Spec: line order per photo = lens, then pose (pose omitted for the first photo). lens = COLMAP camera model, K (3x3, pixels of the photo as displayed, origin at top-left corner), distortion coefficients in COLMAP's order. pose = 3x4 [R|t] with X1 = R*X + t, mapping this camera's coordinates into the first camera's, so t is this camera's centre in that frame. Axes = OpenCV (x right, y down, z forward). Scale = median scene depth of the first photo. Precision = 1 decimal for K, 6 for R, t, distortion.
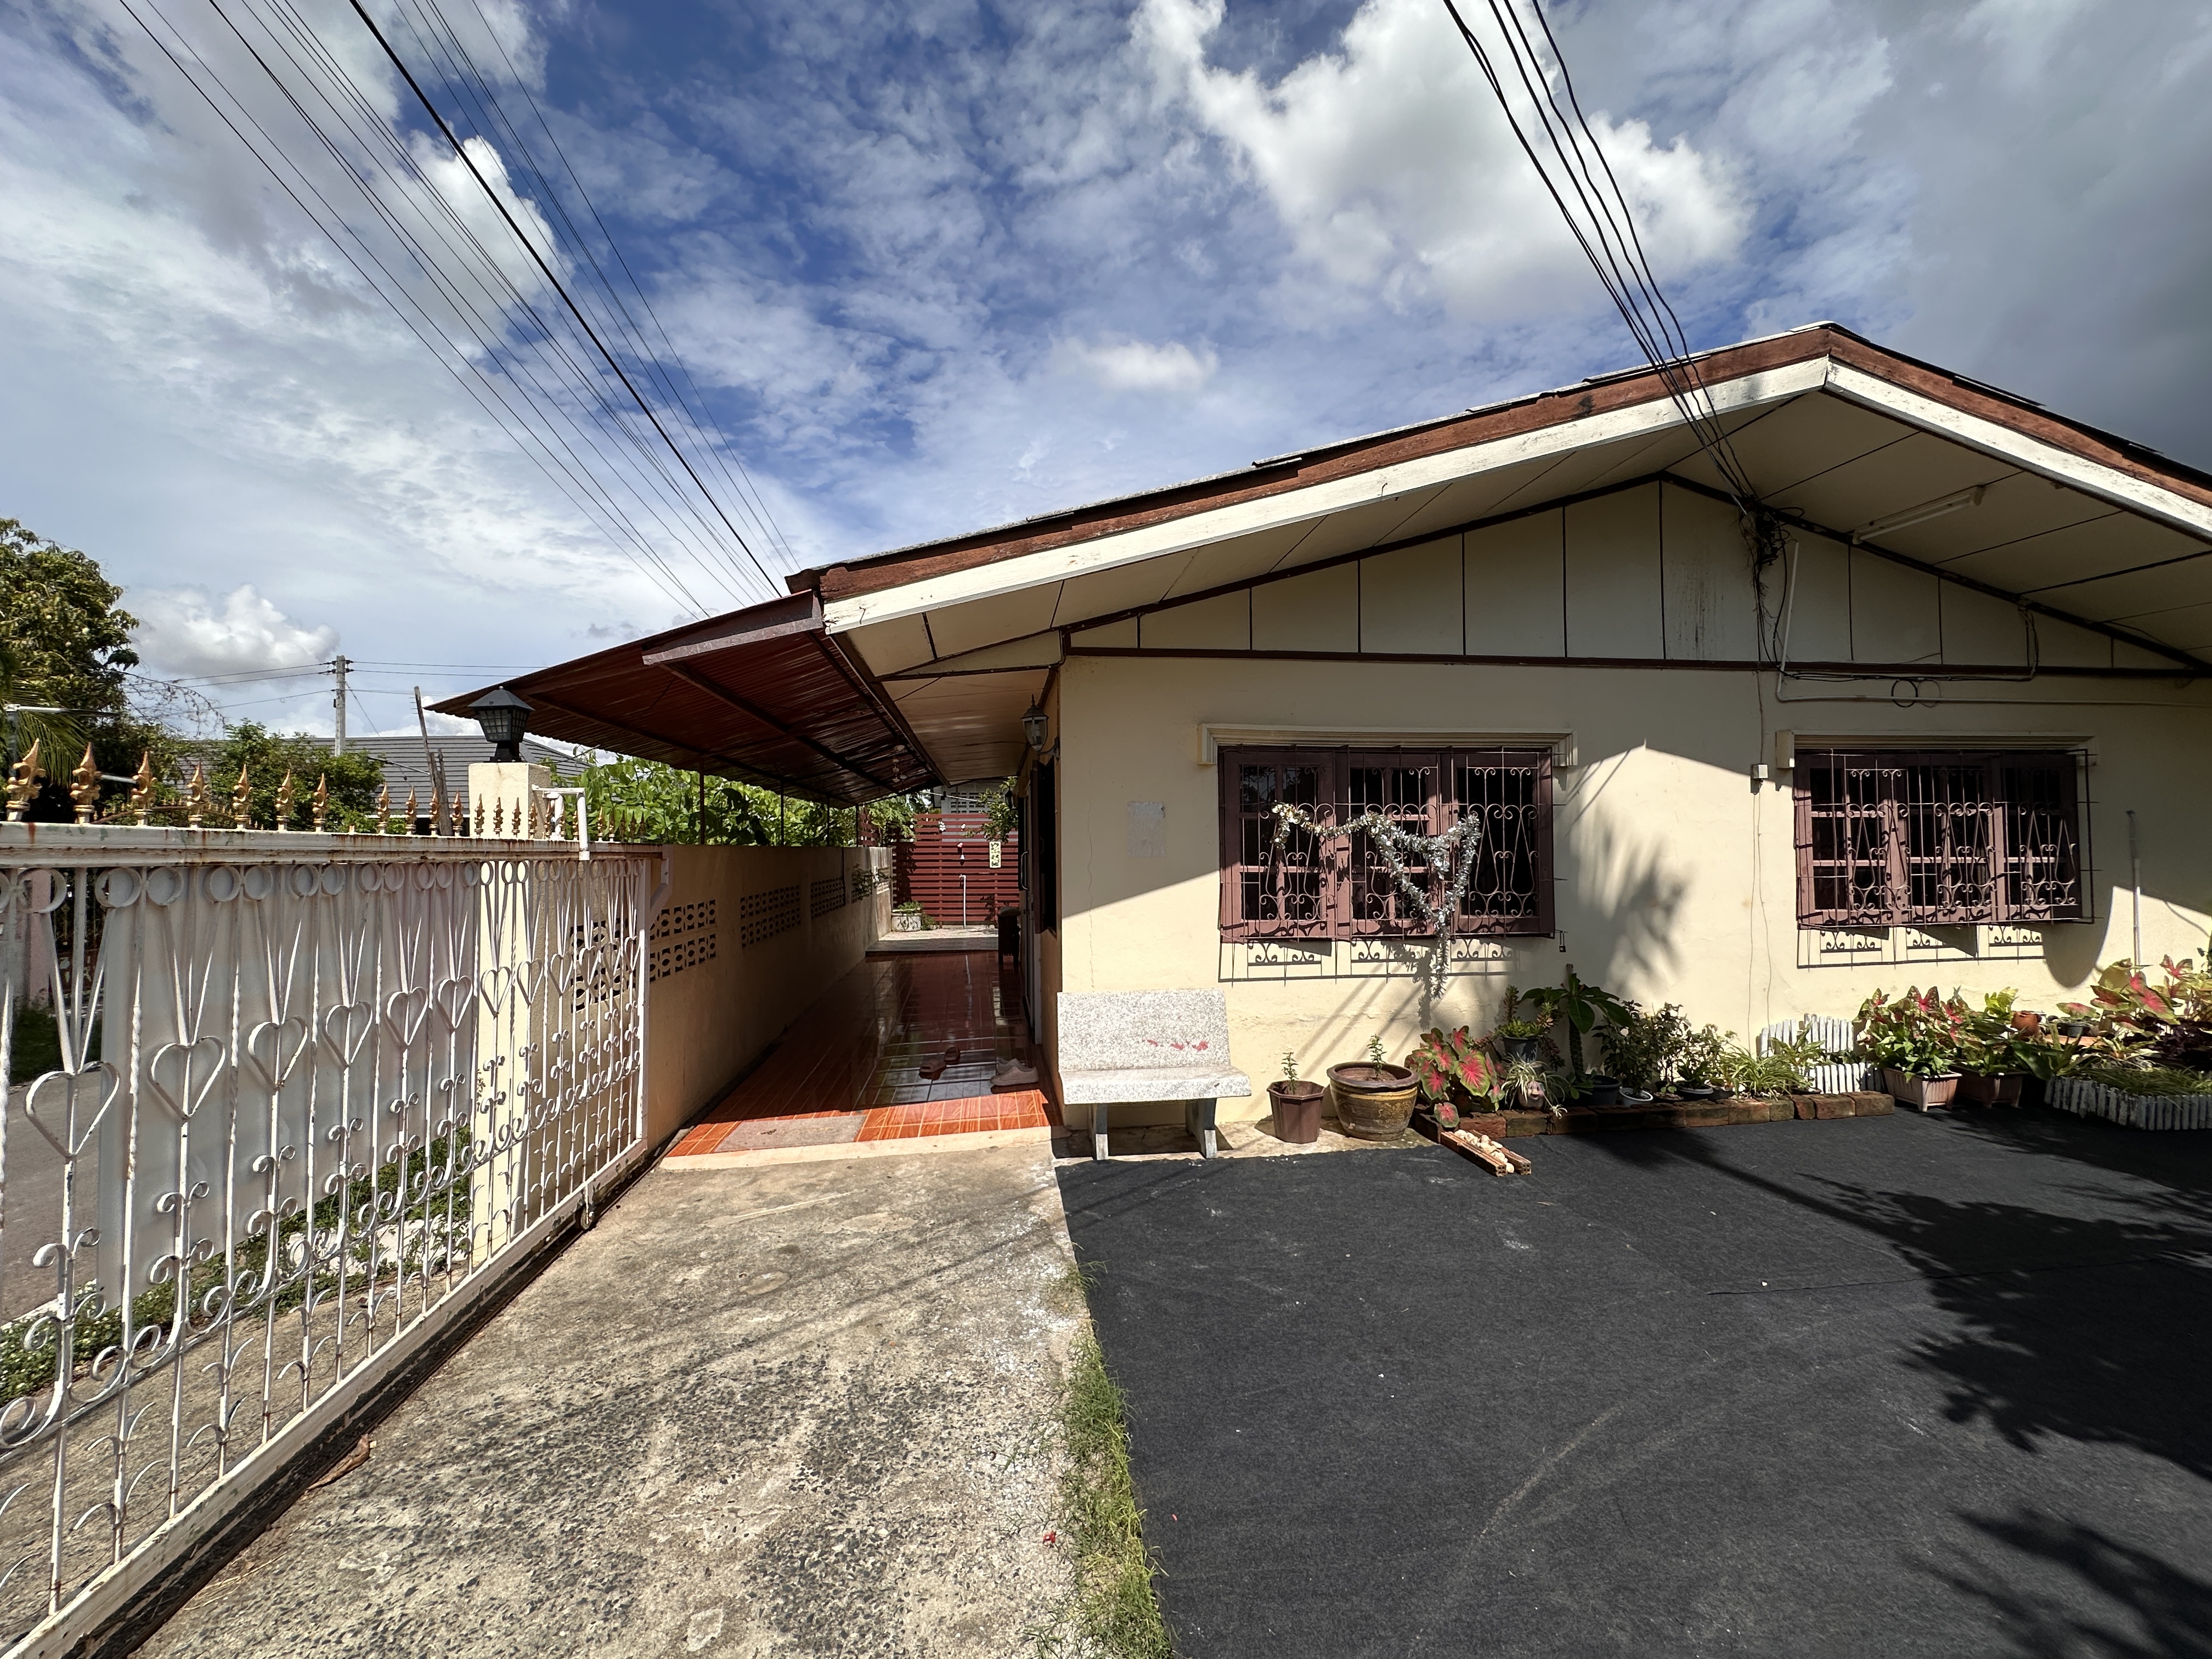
lens RADIAL K [[881.9, 0, 1102.3], [0, 881.9, 825.0], [0, 0, 1]] dist [0.001060, -0.005999]
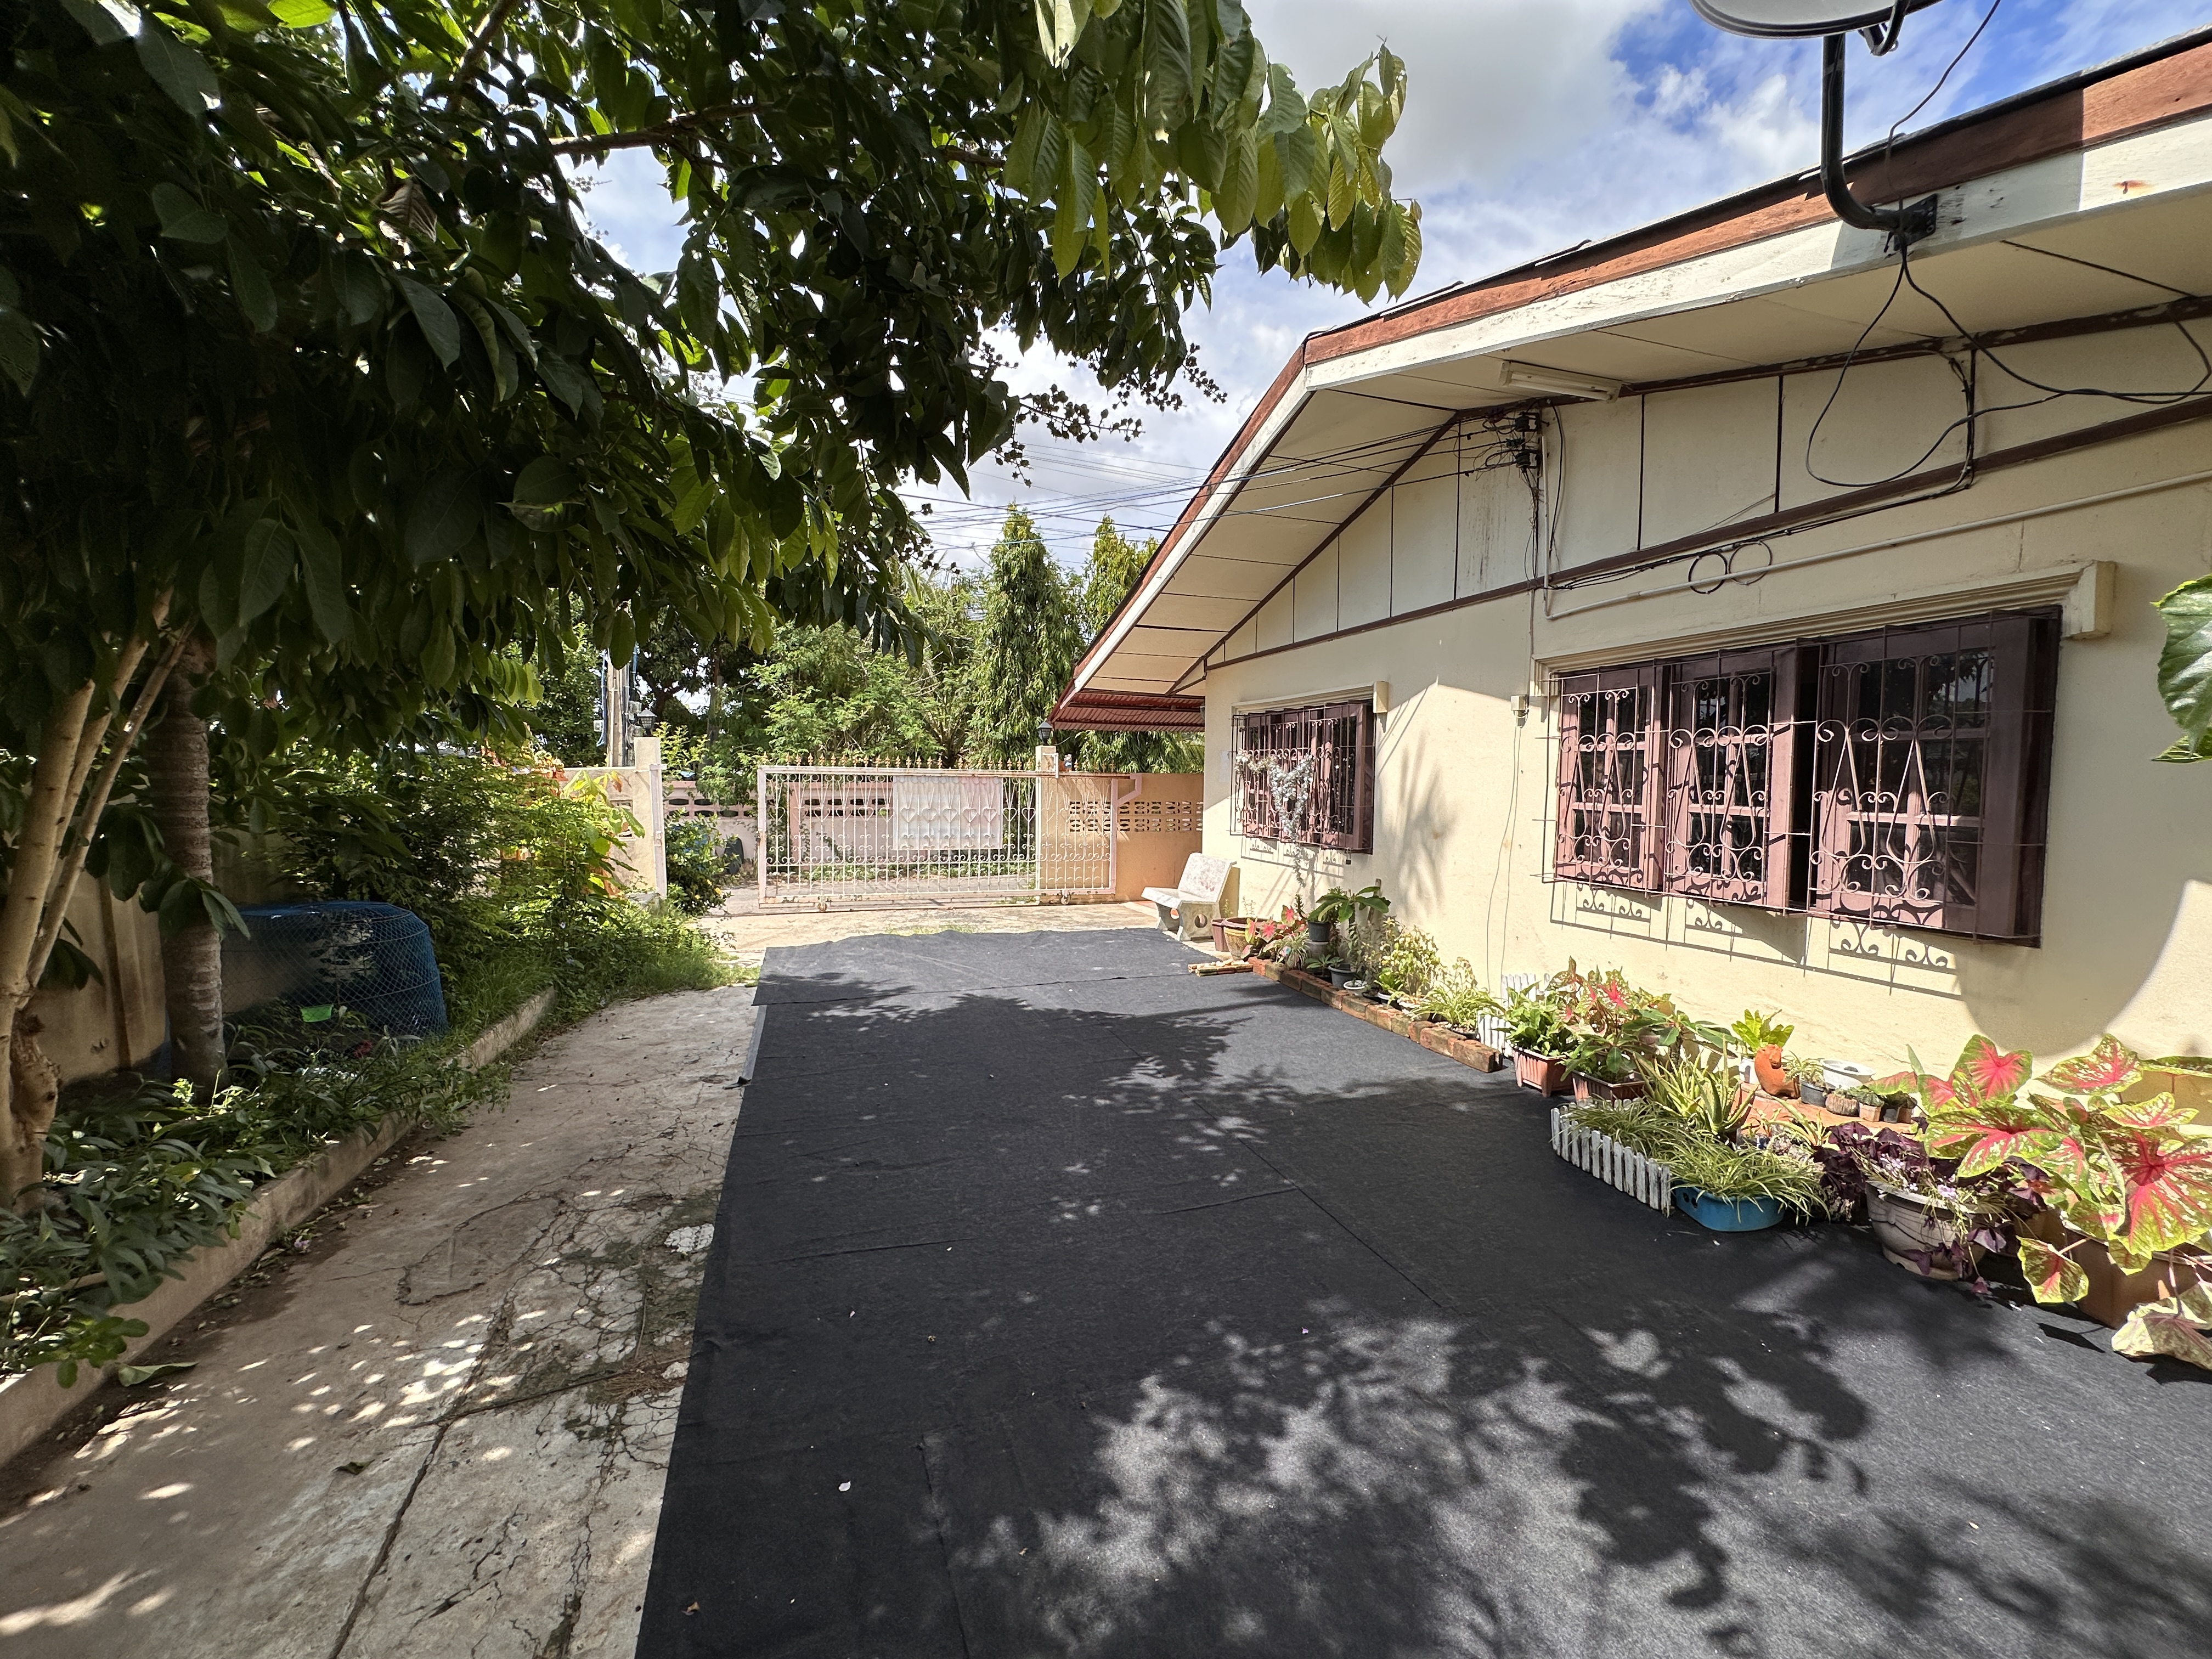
lens RADIAL K [[884.2, 0, 1099.1], [0, 884.2, 825.4], [0, 0, 1]] dist [-0.000761, 0.000586]
pose [[0.197349, 0.059577, -0.978521, 1.555673], [-0.016921, 0.998210, 0.057363, 0.022121], [0.980187, 0.005237, 0.198004, 0.380713]]
